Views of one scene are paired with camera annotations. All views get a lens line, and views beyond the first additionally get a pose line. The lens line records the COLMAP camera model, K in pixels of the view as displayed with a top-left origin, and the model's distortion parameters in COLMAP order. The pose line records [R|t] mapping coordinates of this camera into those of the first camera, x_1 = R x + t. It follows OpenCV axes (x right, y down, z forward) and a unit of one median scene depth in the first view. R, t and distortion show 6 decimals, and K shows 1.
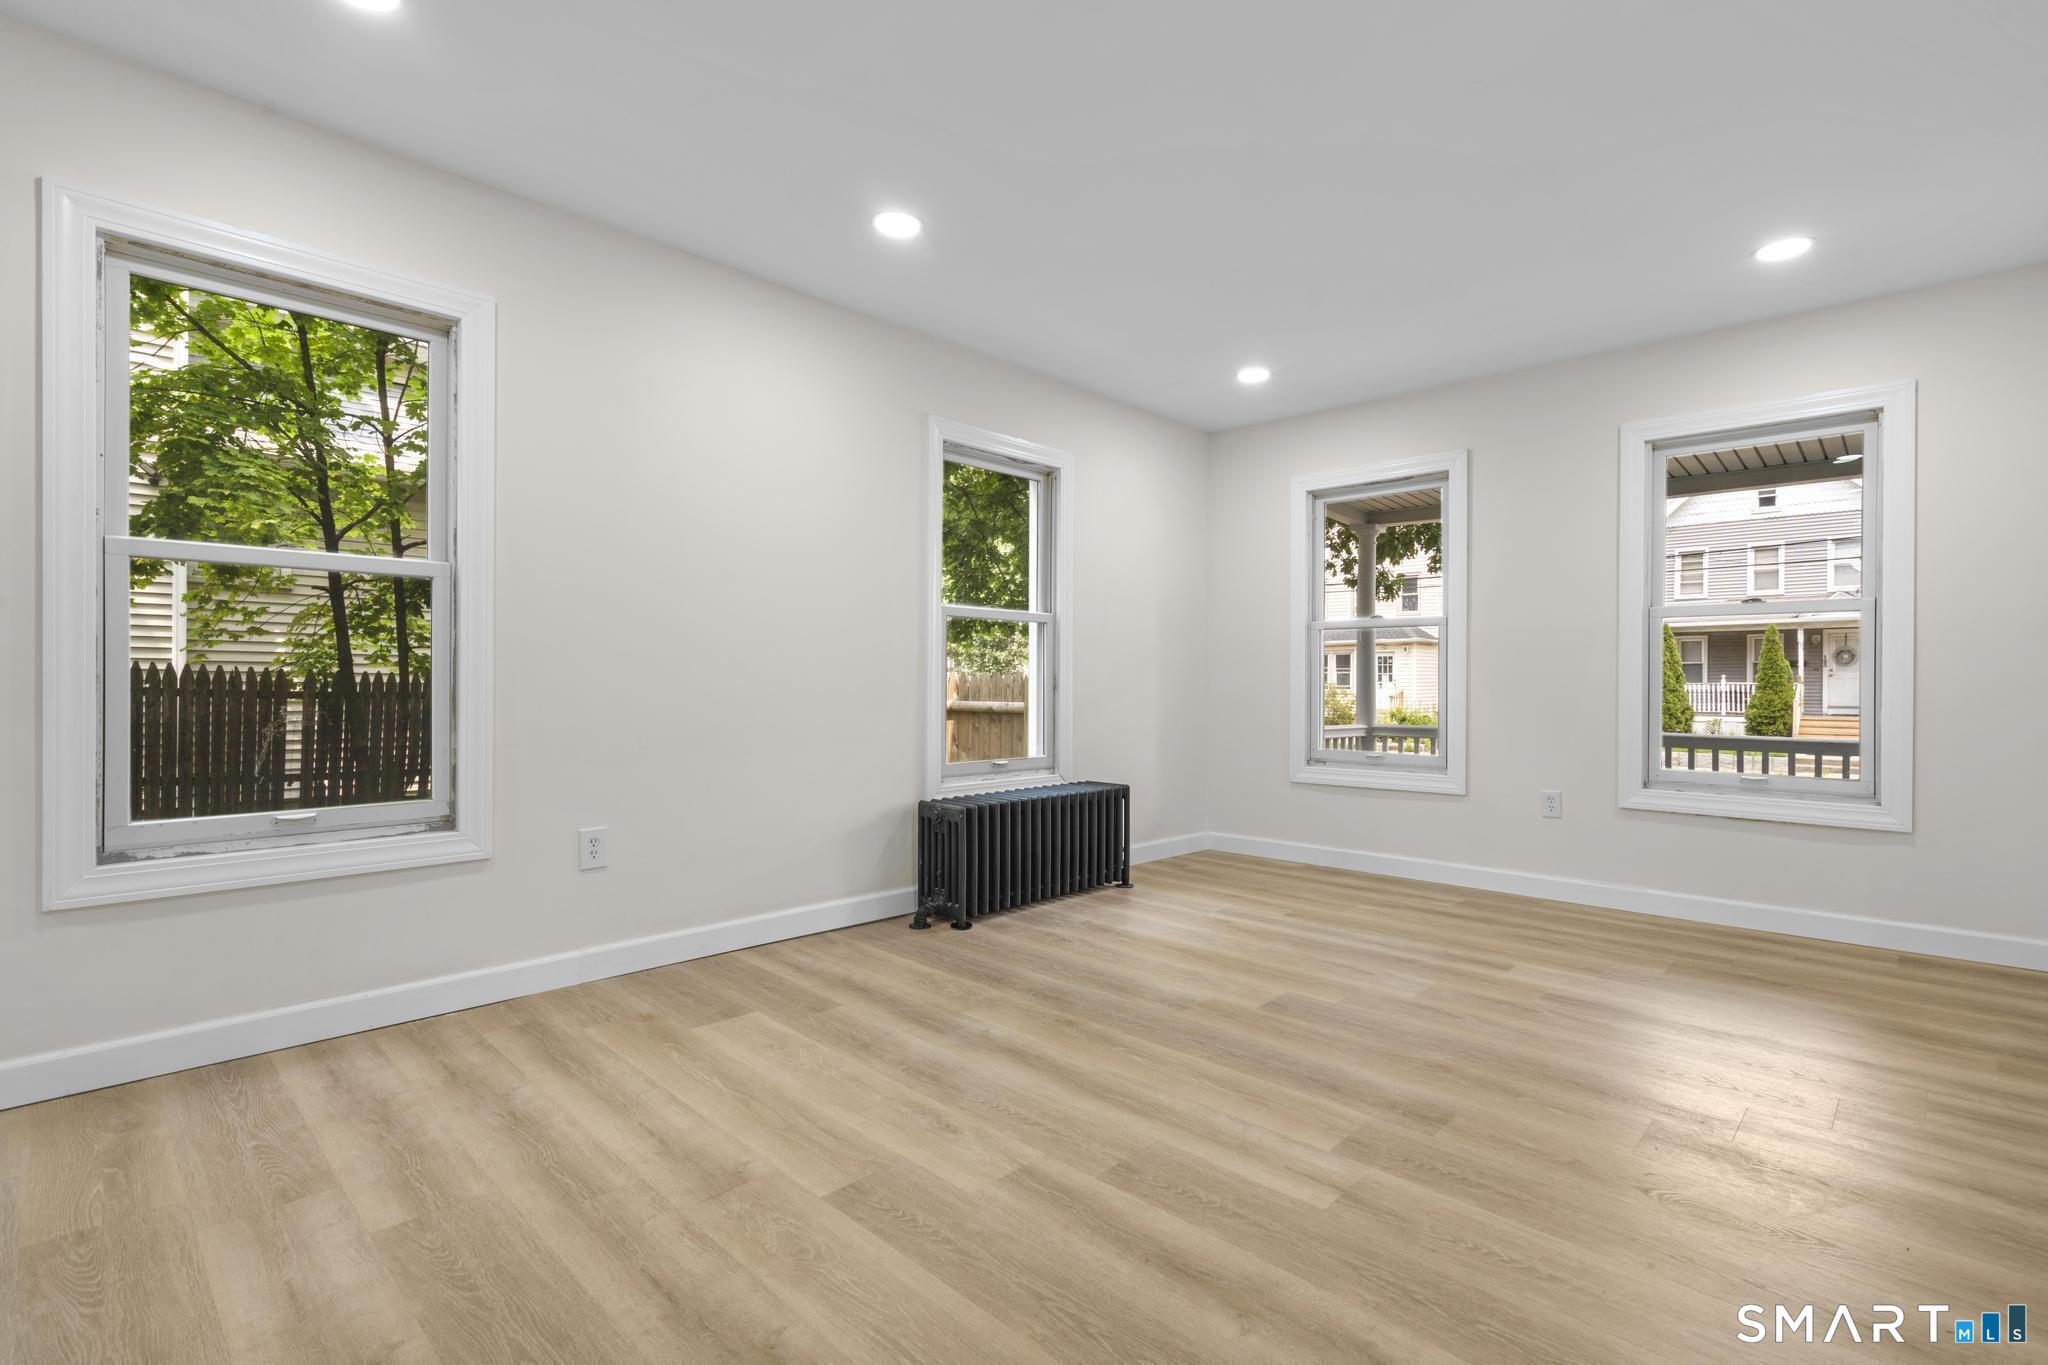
lens RADIAL K [[950.2, 0, 1029.0], [0, 950.2, 680.0], [0, 0, 1]] dist [-0.004042, 0.003050]
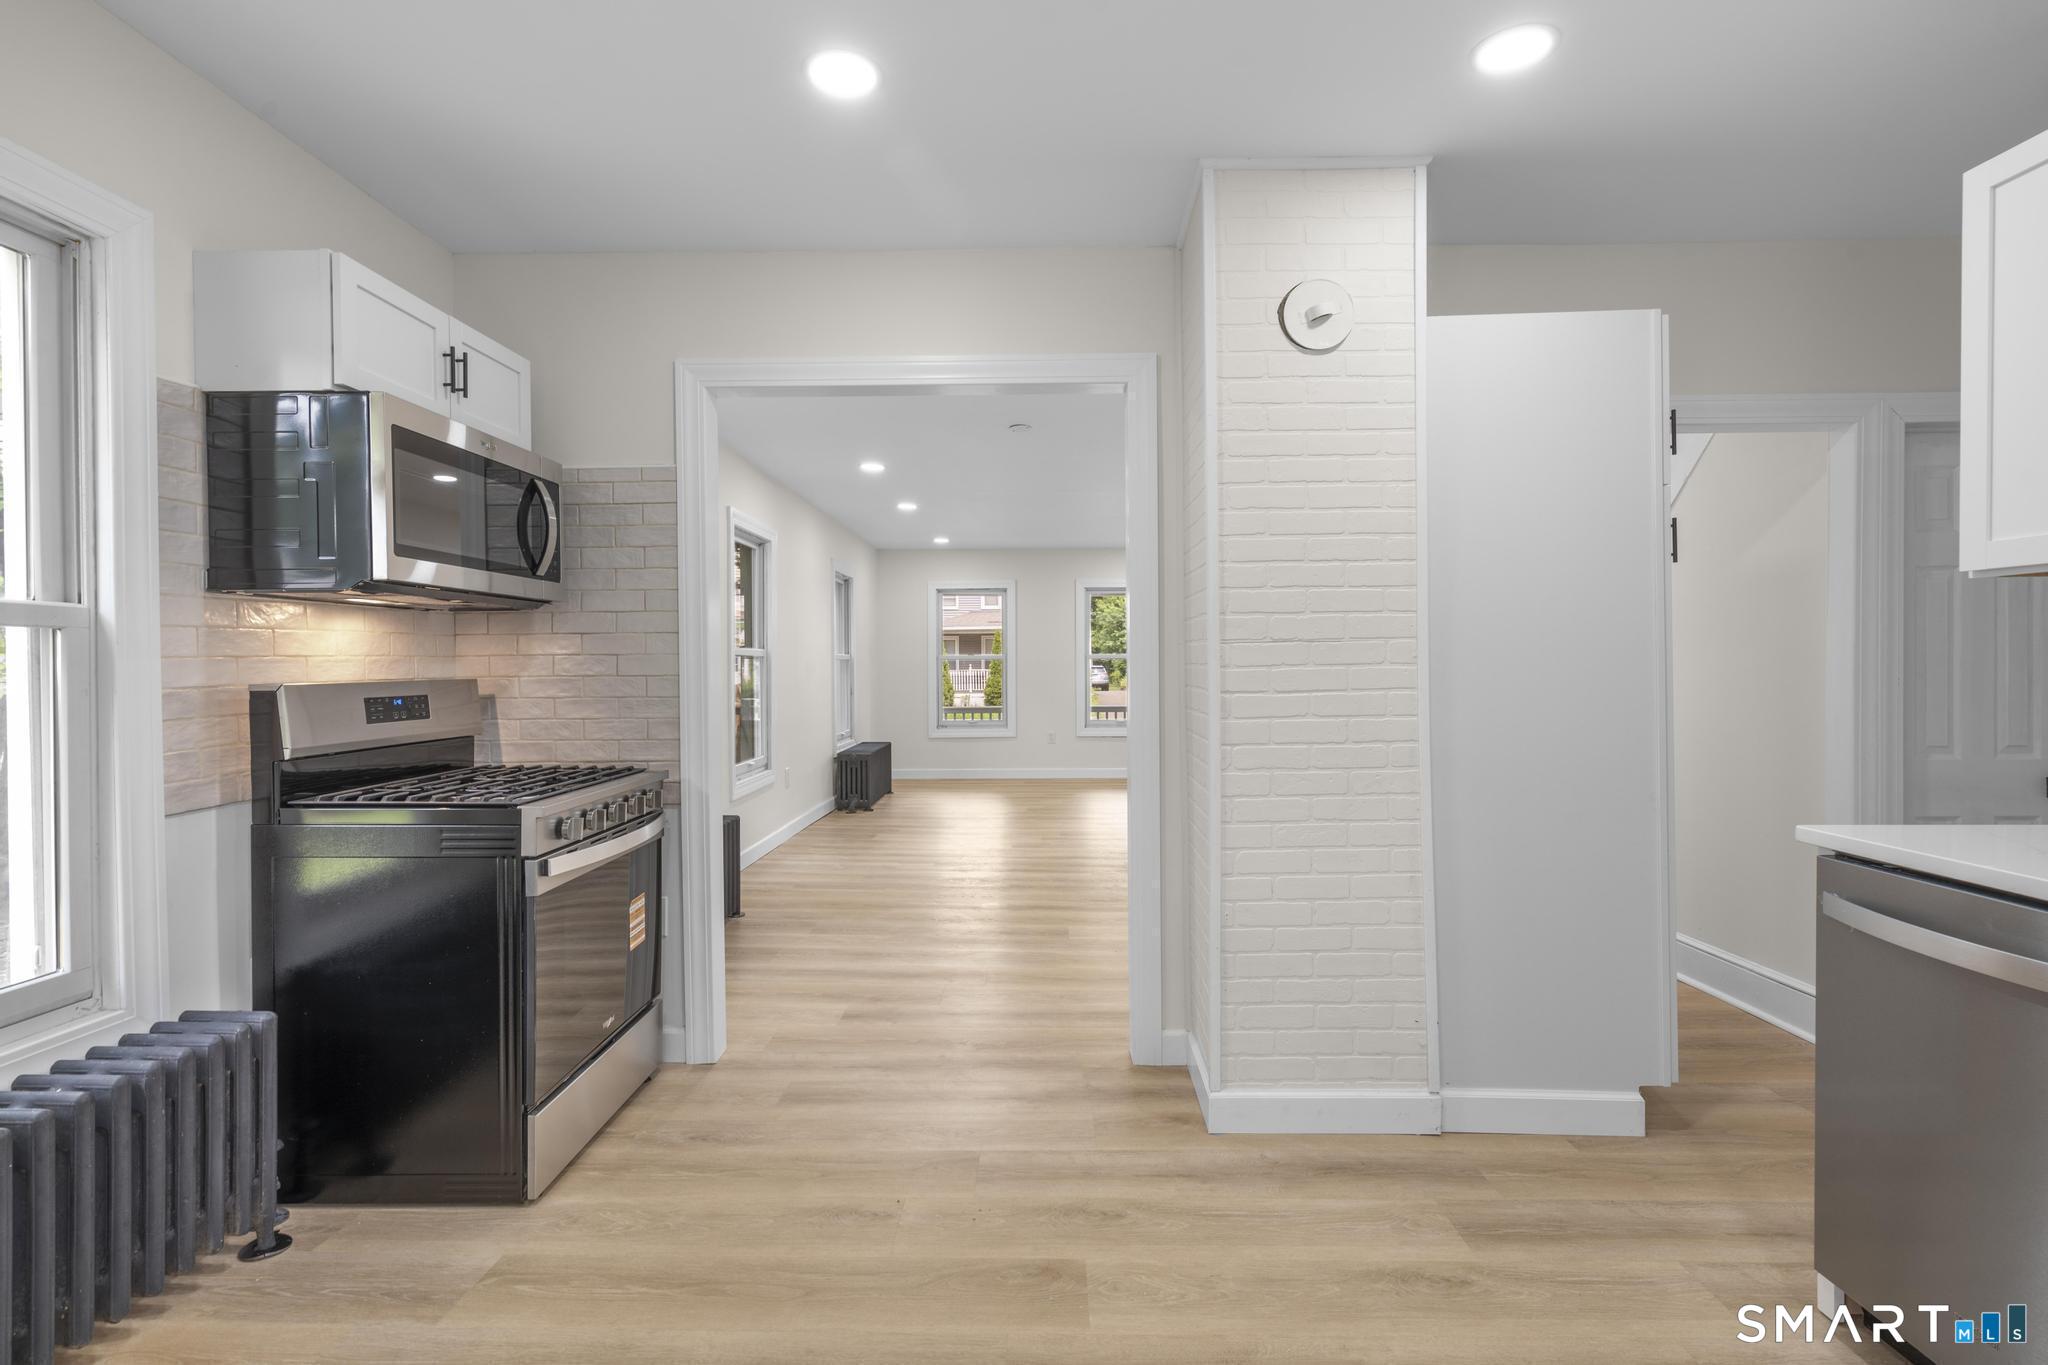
lens RADIAL K [[950.2, 0, 1030.5], [0, 950.2, 673.3], [0, 0, 1]] dist [-0.004042, 0.003050]
pose [[0.733981, -0.017120, 0.678954, -1.674489], [0.011365, 0.999852, 0.012926, -0.089761], [-0.679075, -0.001771, 0.734067, -1.064400]]
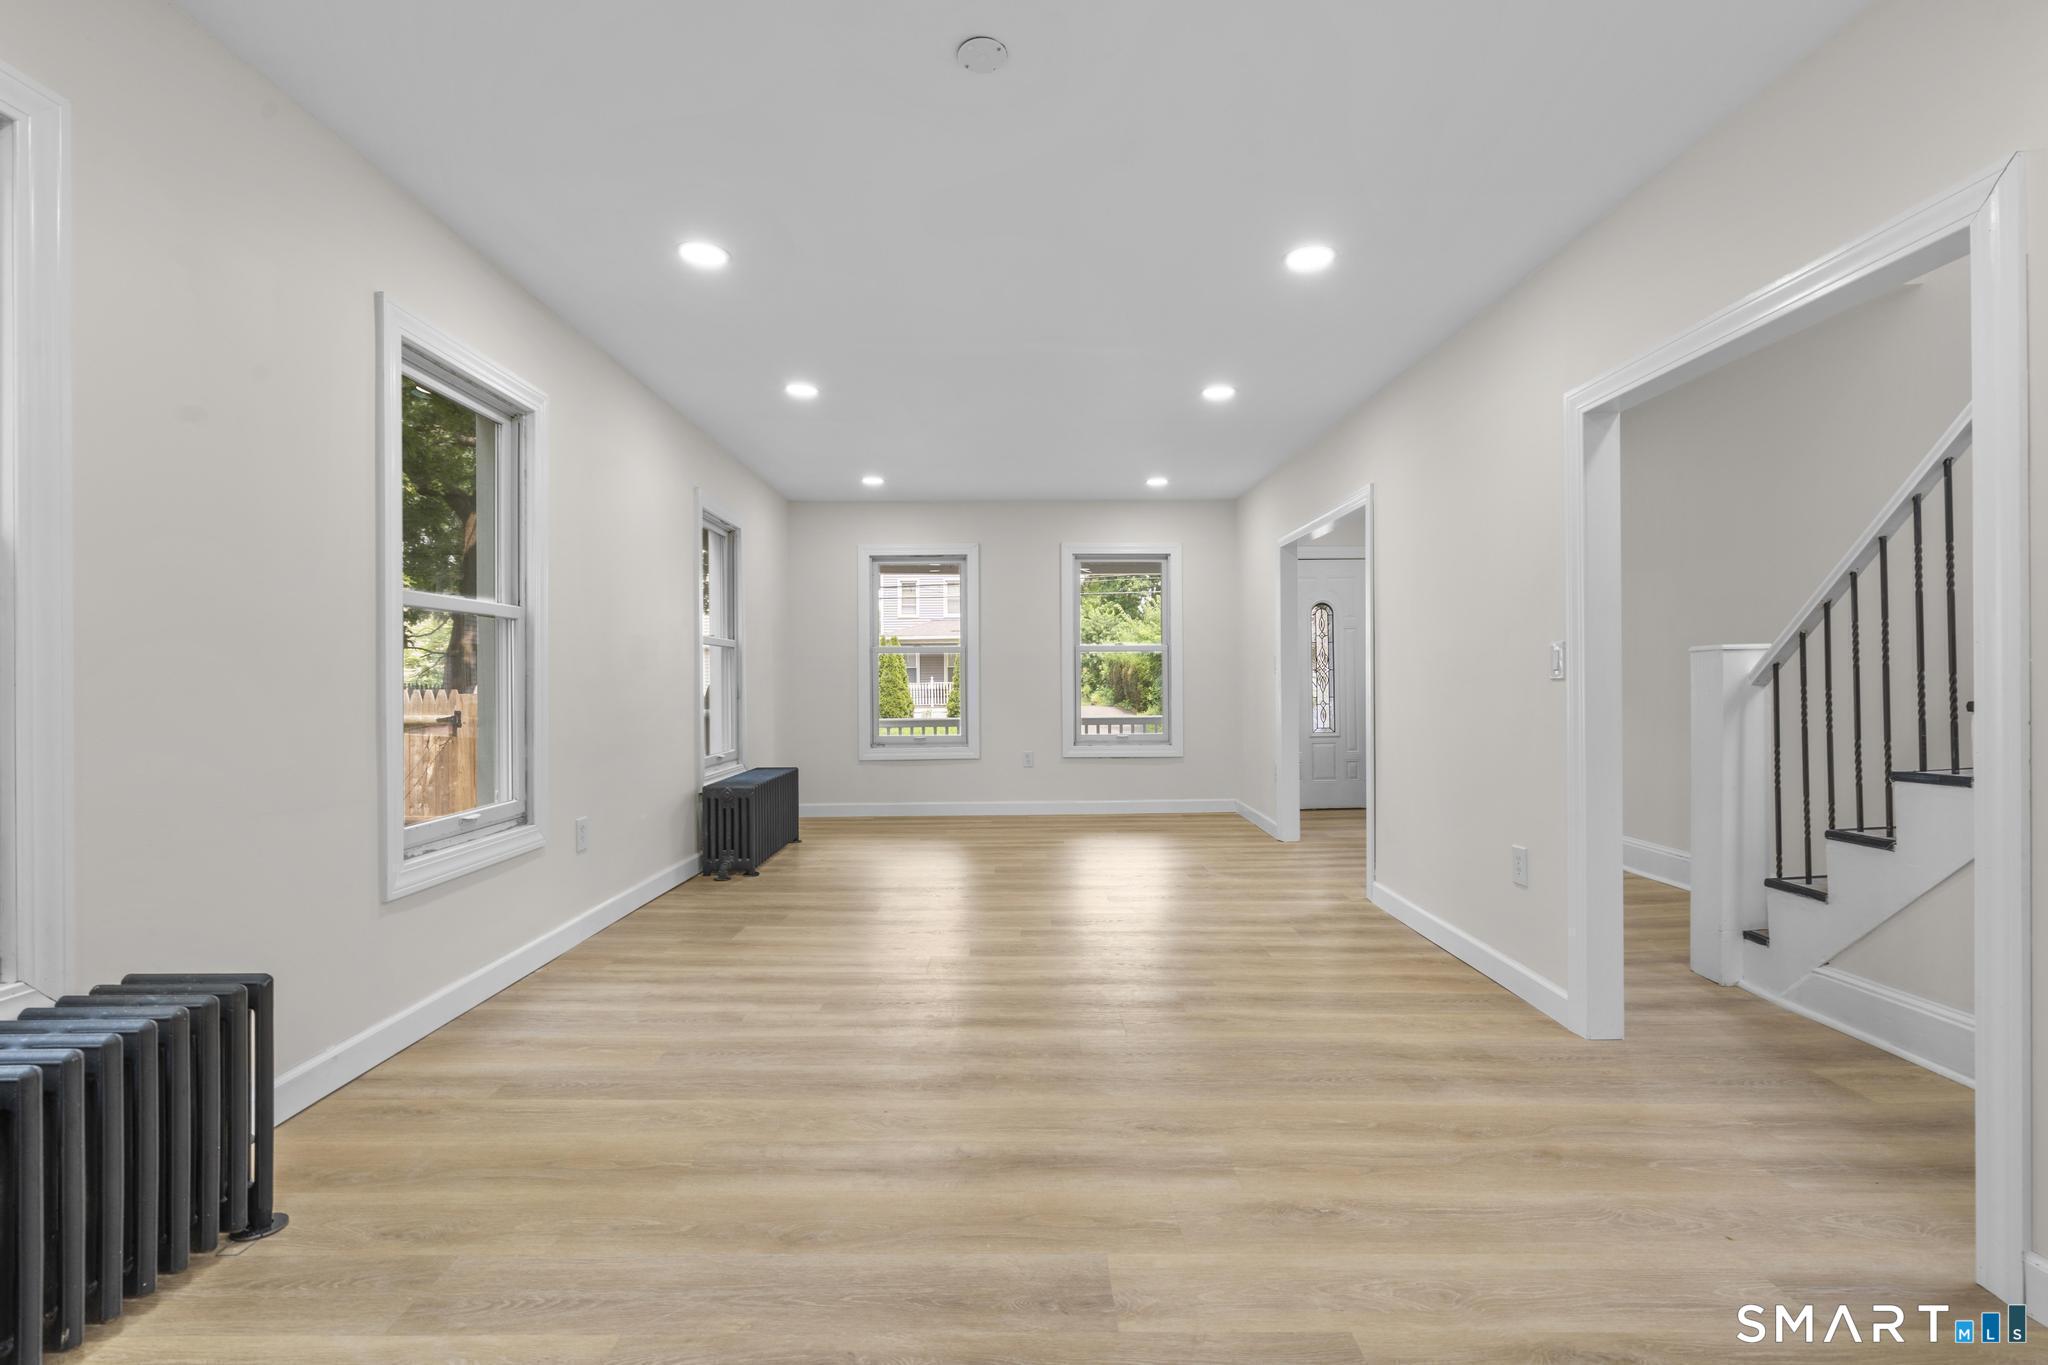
lens RADIAL K [[950.2, 0, 1028.7], [0, 950.2, 687.6], [0, 0, 1]] dist [-0.004042, 0.003050]
pose [[0.710271, -0.015667, 0.703754, -1.012900], [0.011453, 0.999877, 0.010701, -0.025116], [-0.703835, 0.000459, 0.710363, -0.335566]]
